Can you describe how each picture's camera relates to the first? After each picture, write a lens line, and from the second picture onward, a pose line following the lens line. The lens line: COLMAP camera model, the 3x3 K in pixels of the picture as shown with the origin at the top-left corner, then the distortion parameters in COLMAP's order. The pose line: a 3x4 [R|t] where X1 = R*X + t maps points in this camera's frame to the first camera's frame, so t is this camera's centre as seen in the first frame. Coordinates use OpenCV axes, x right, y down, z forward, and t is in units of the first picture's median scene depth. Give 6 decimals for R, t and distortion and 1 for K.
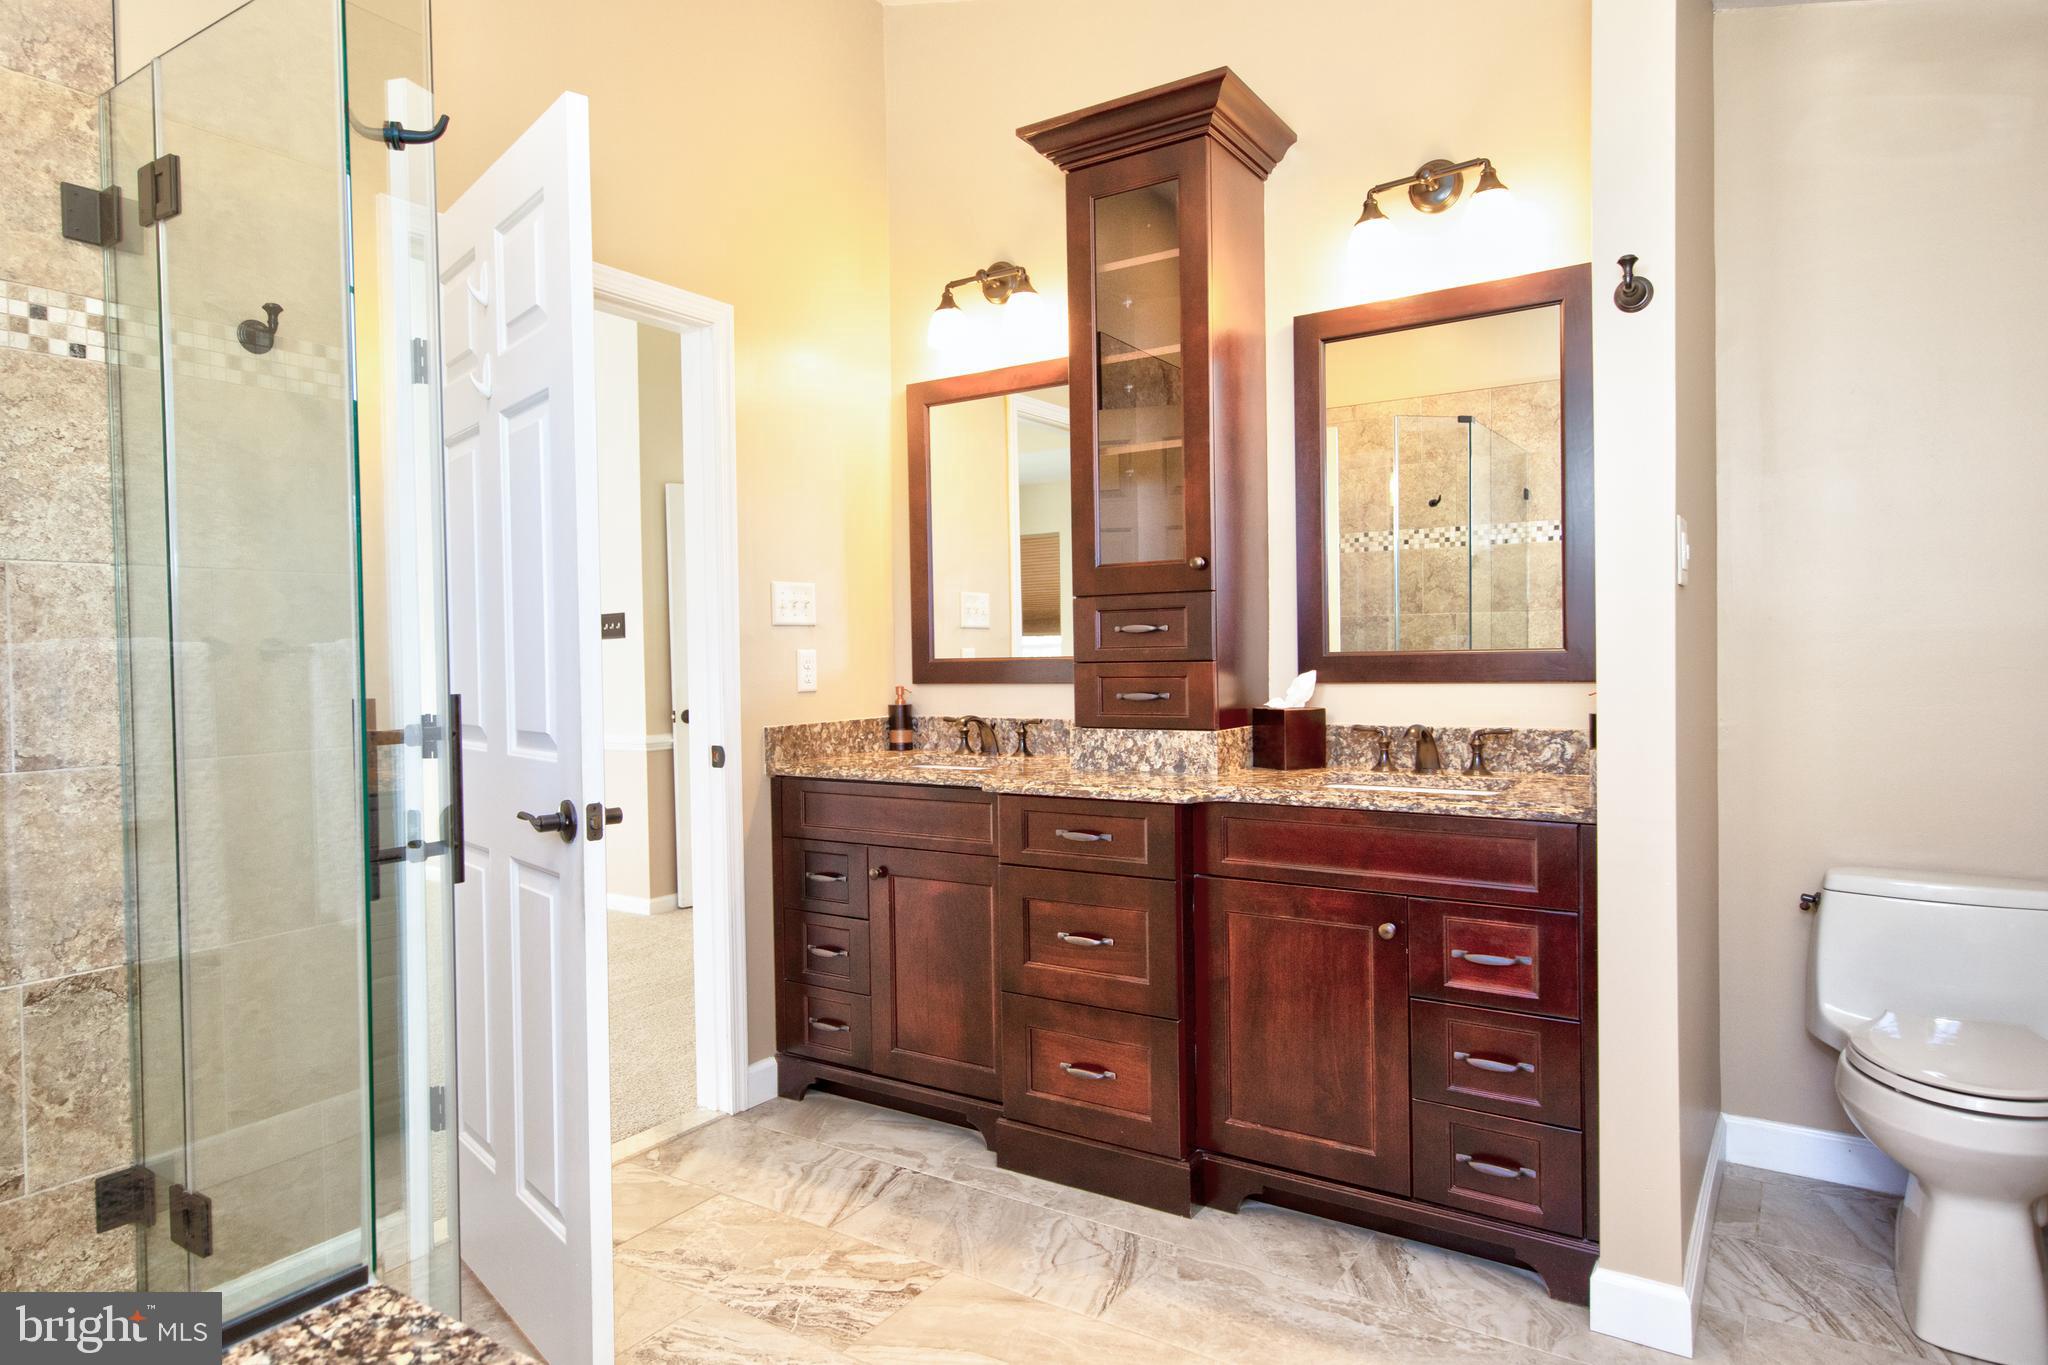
lens RADIAL K [[1205.1, 0, 1024.0], [0, 1205.1, 682.5], [0, 0, 1]] dist [0.000498, 0.000014]
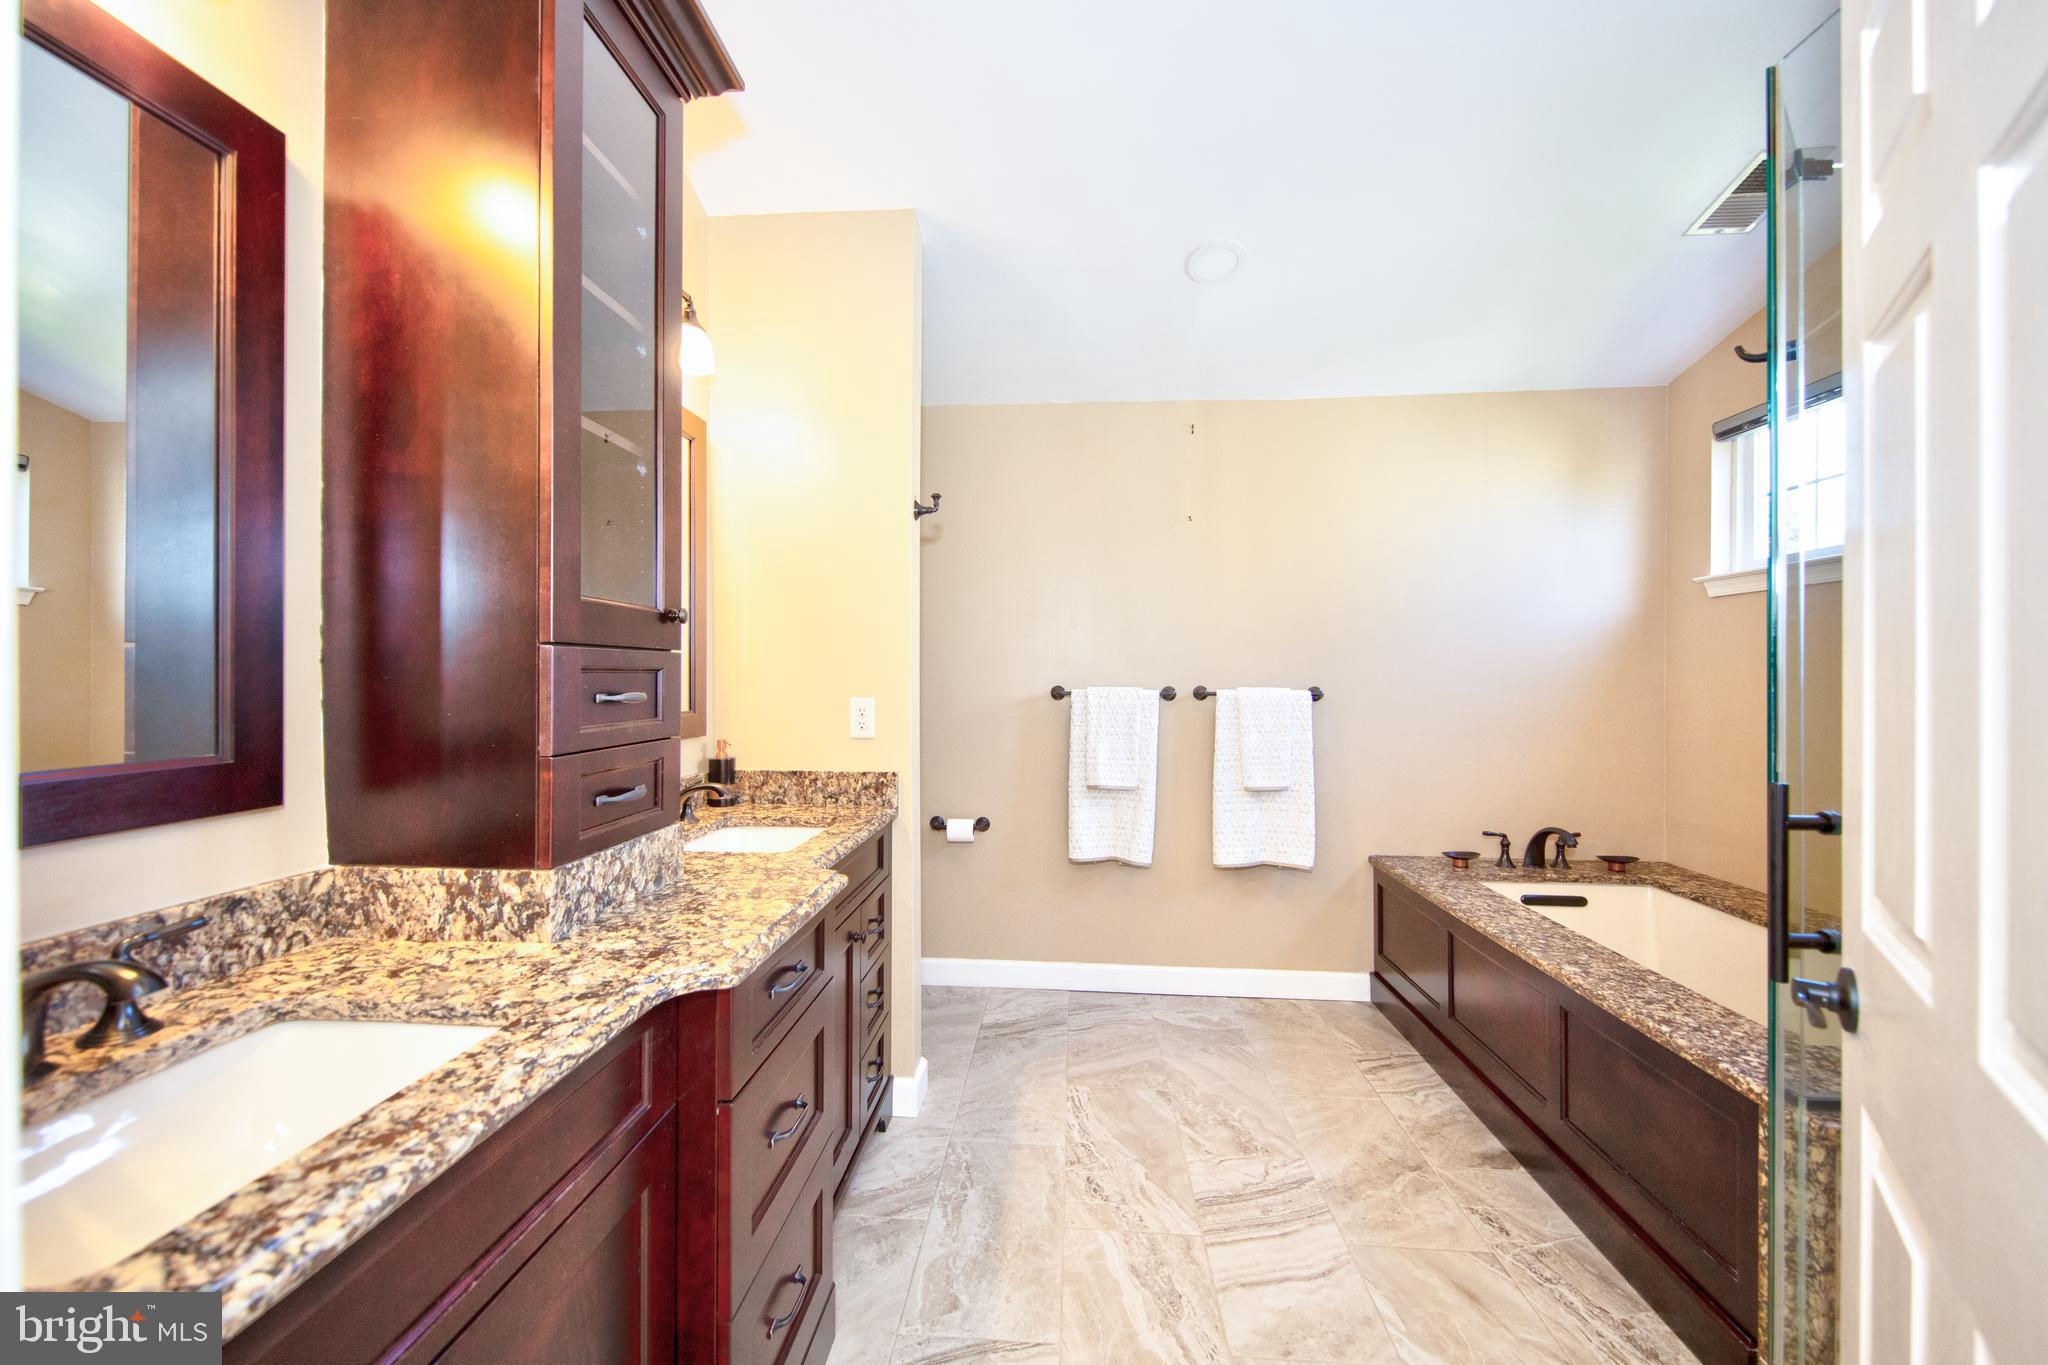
lens RADIAL K [[796.1, 0, 1014.2], [0, 796.1, 677.2], [0, 0, 1]] dist [-0.008240, -0.000277]
pose [[-0.486654, 0.010660, 0.873530, -0.405768], [0.020778, 0.999784, -0.000624, -0.050172], [-0.873348, 0.017846, -0.486770, 1.021251]]
